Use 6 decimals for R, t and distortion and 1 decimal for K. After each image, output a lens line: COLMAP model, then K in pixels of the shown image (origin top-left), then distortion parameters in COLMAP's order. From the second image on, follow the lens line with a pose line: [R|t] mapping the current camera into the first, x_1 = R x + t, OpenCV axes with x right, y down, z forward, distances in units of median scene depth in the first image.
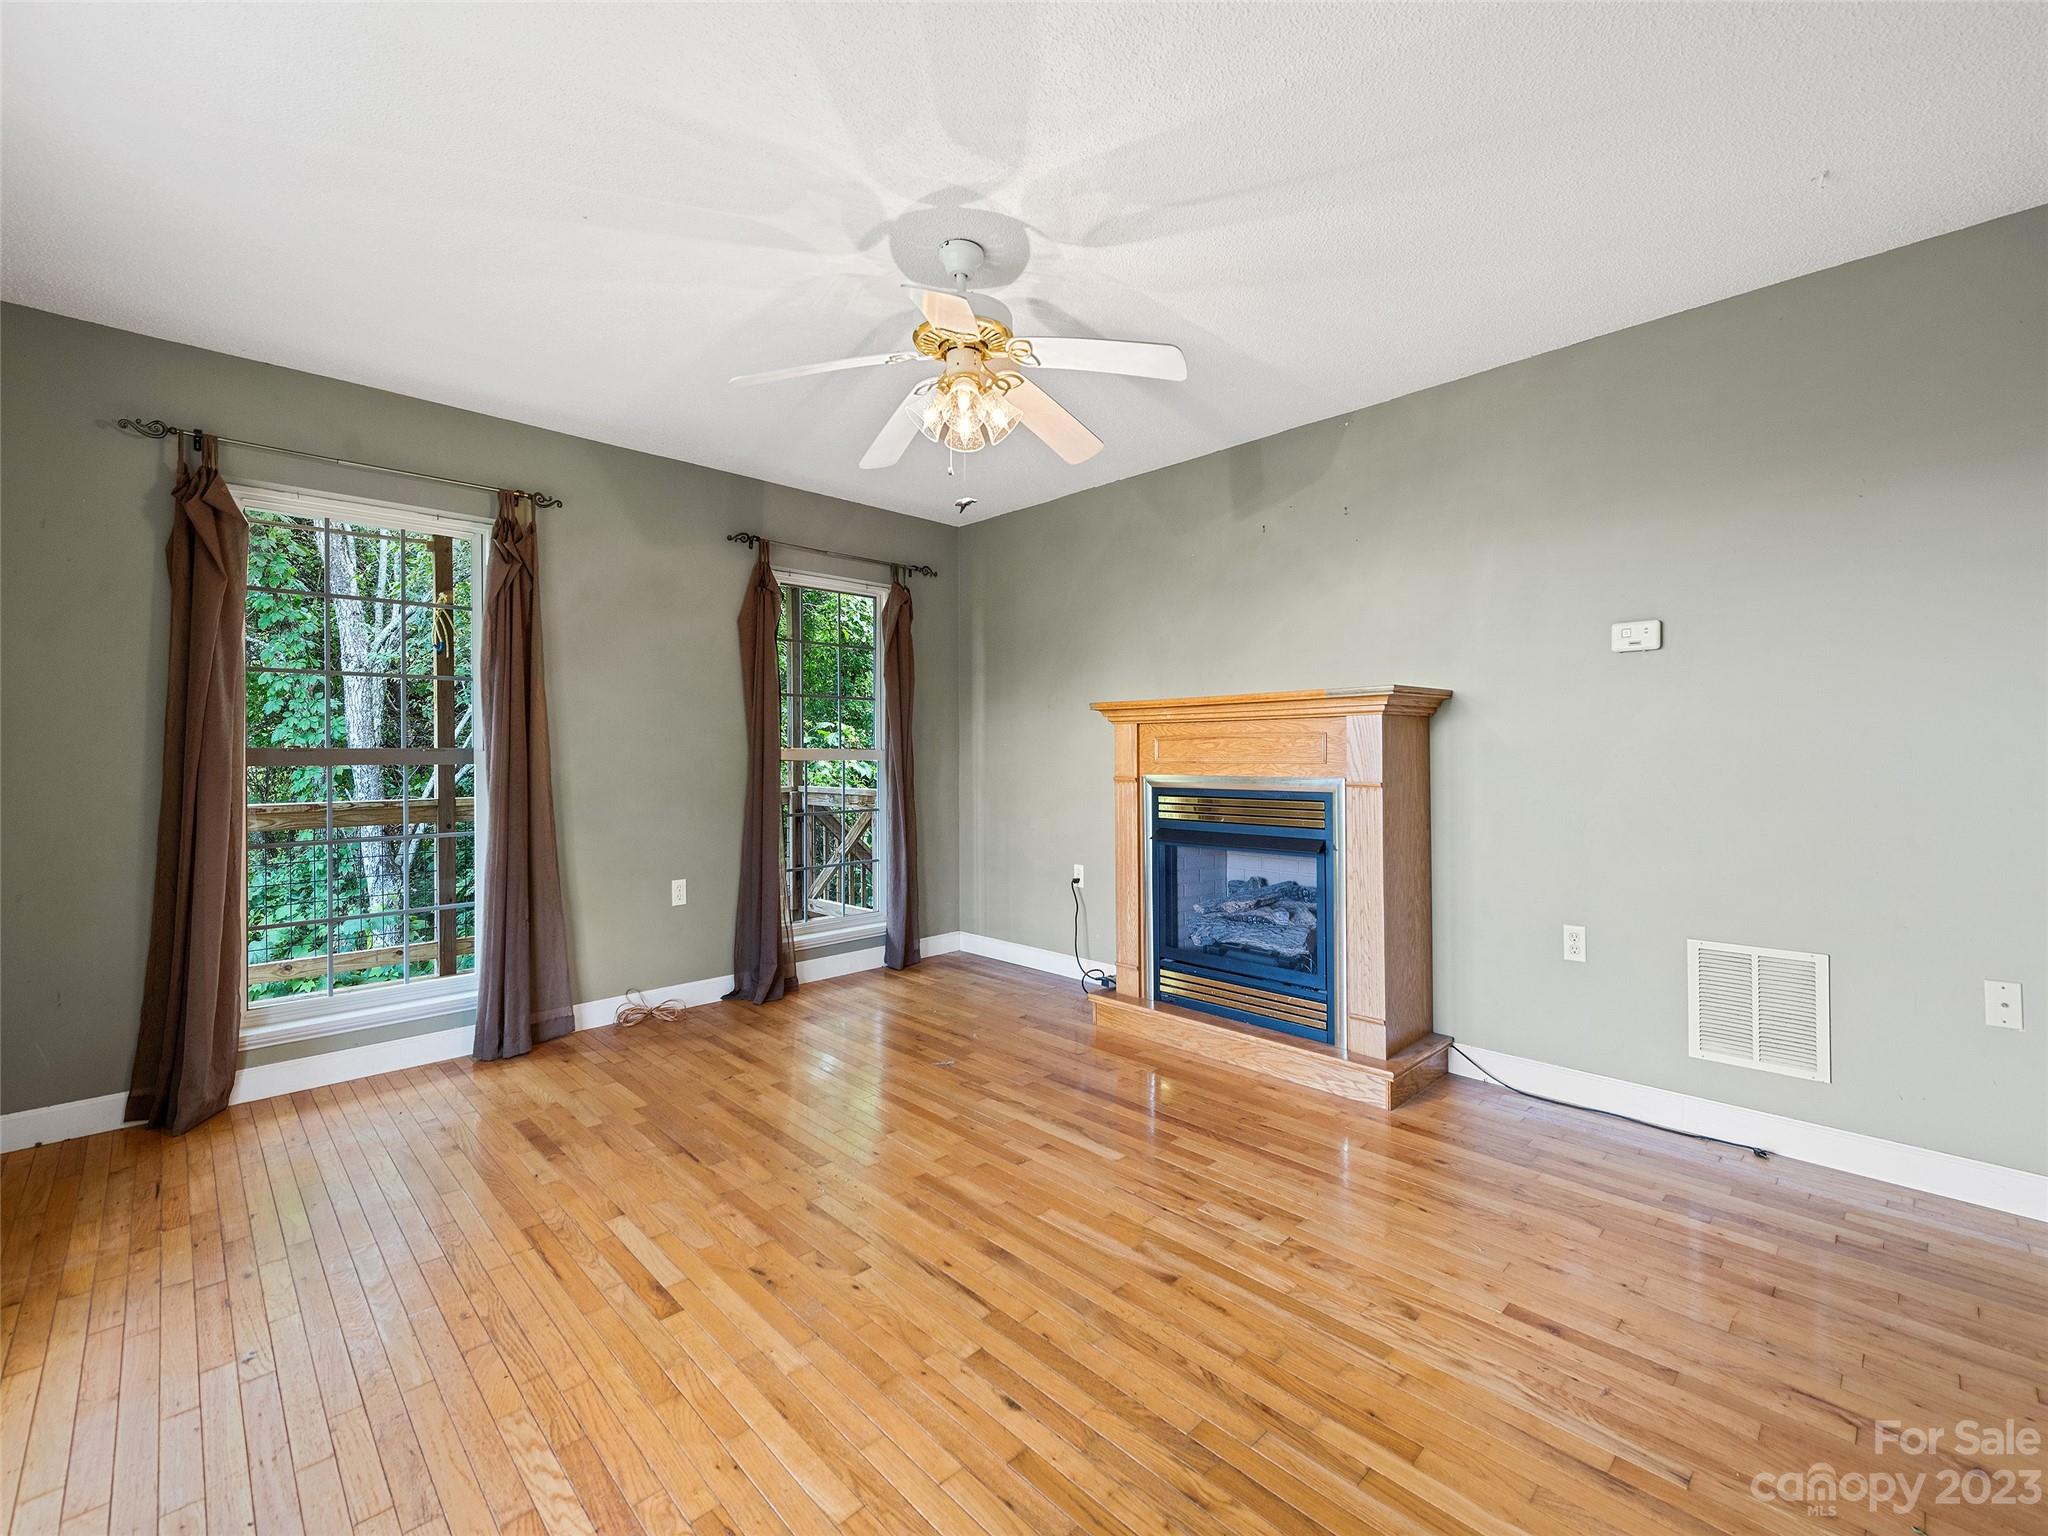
lens RADIAL K [[880.0, 0, 1028.0], [0, 880.0, 756.5], [0, 0, 1]] dist [0.014308, -0.000469]
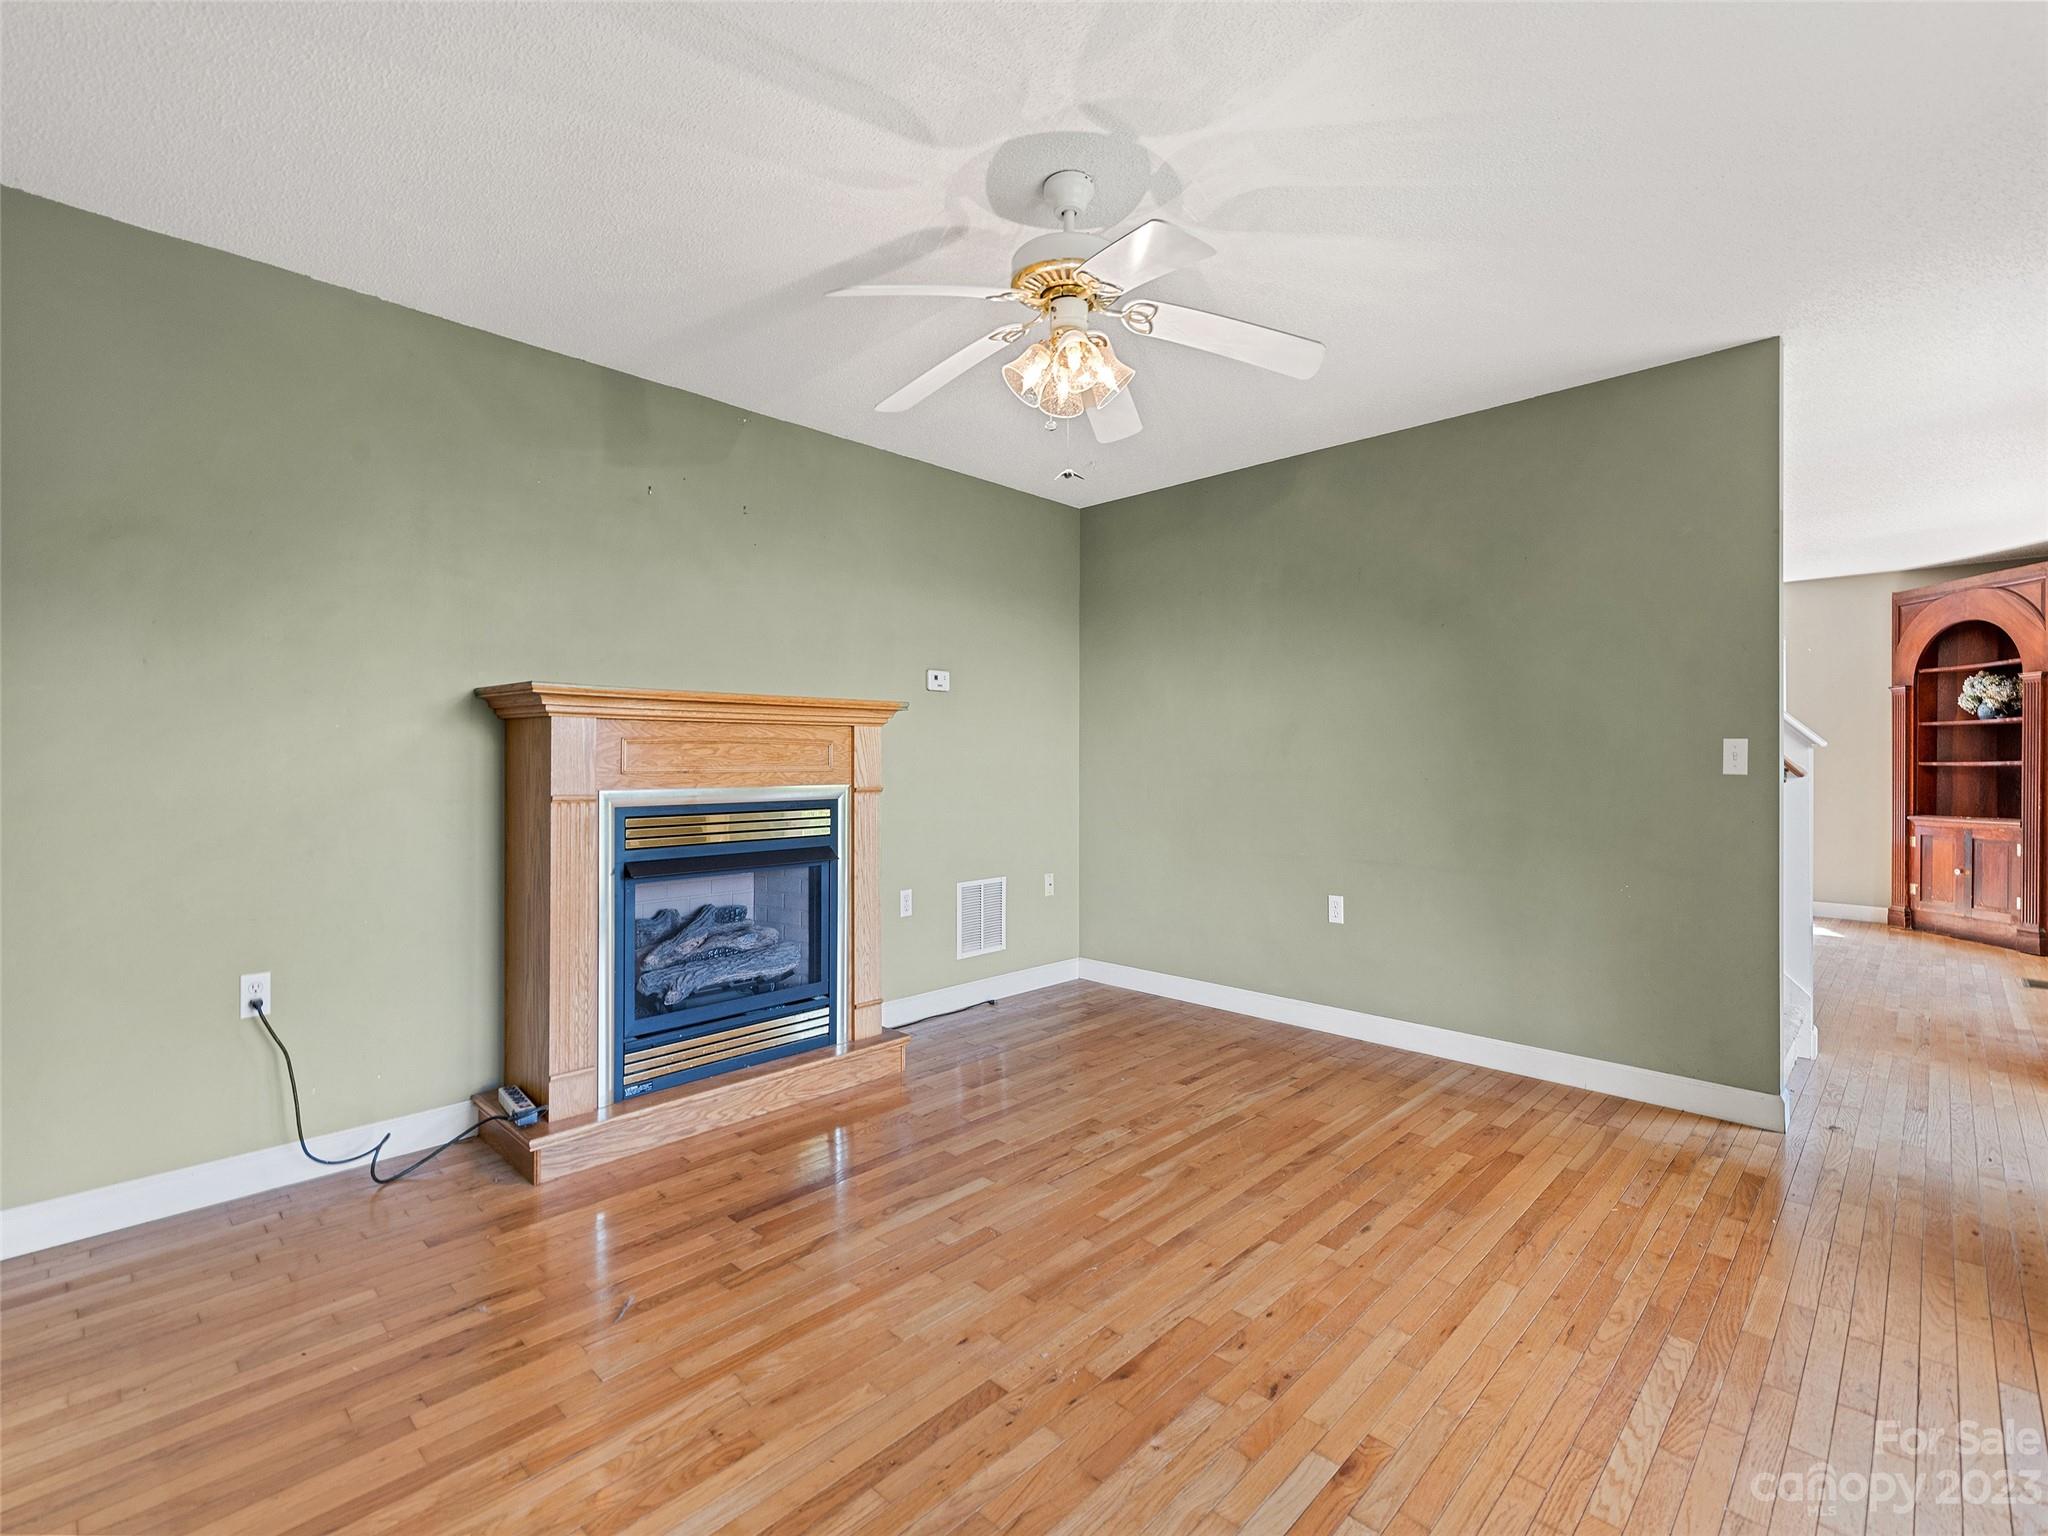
lens RADIAL K [[943.2, 0, 1028.4], [0, 943.2, 761.5], [0, 0, 1]] dist [0.021641, -0.001003]
pose [[-0.039320, 0.000277, 0.999227, -0.910151], [0.003780, 0.999993, -0.000128, -0.002374], [-0.999220, 0.003772, -0.039320, 0.970673]]
